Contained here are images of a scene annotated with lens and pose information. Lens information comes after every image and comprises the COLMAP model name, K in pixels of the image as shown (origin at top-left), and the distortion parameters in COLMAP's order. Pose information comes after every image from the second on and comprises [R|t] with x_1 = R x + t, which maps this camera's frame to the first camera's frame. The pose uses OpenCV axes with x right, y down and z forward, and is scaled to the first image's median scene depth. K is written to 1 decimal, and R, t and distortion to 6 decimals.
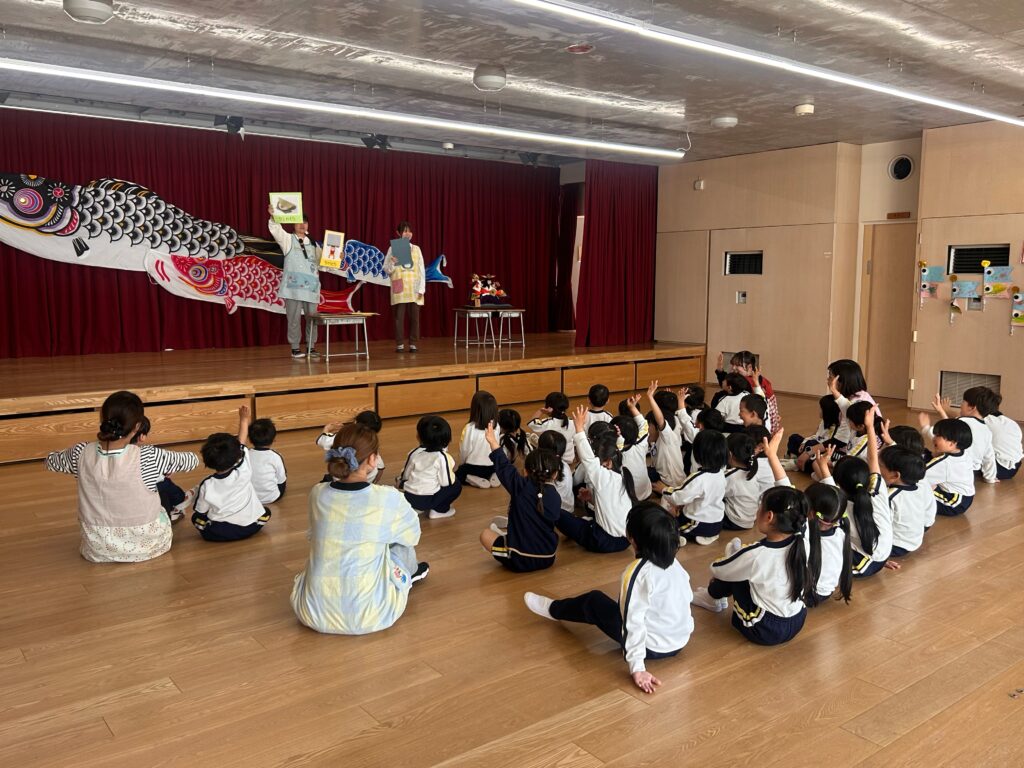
lens RADIAL K [[844.6, 0, 512.0], [0, 844.6, 384.0], [0, 0, 1]] dist [0.088206, 0.000307]
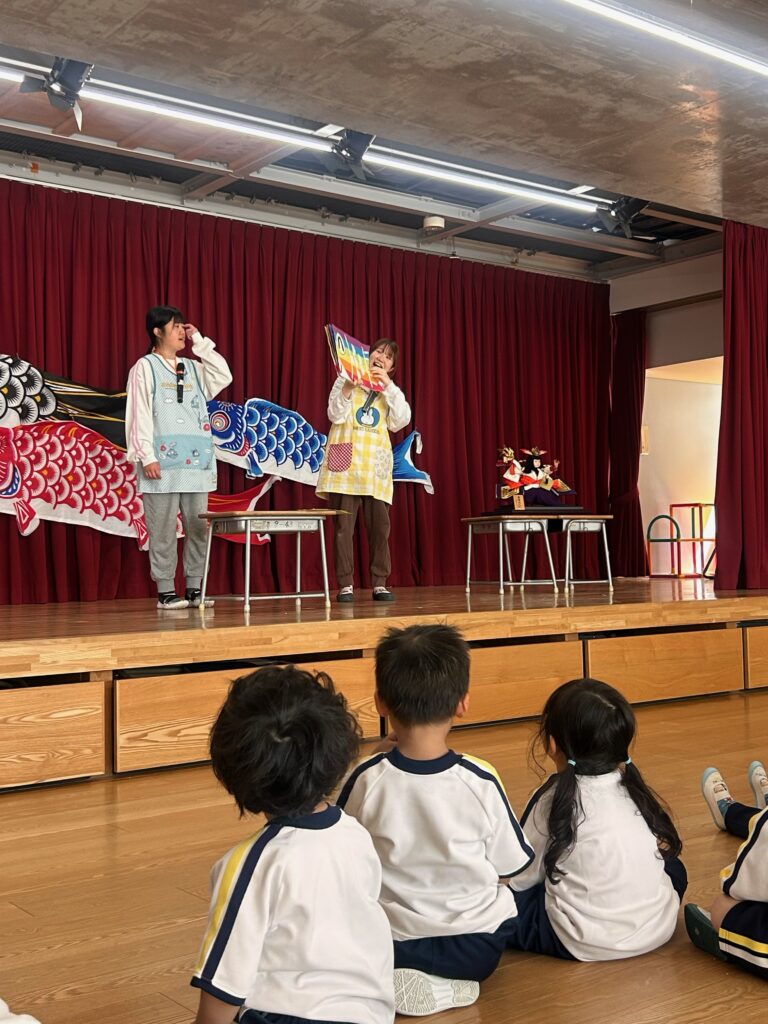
lens RADIAL K [[1225.5, 0, 381.6], [0, 1225.5, 533.8], [0, 0, 1]] dist [0.183415, -0.002881]
pose [[0.999798, -0.017224, -0.010316, -0.112592], [0.015683, 0.990807, -0.134373, 0.018336], [0.012535, 0.134184, 0.990877, 0.277853]]
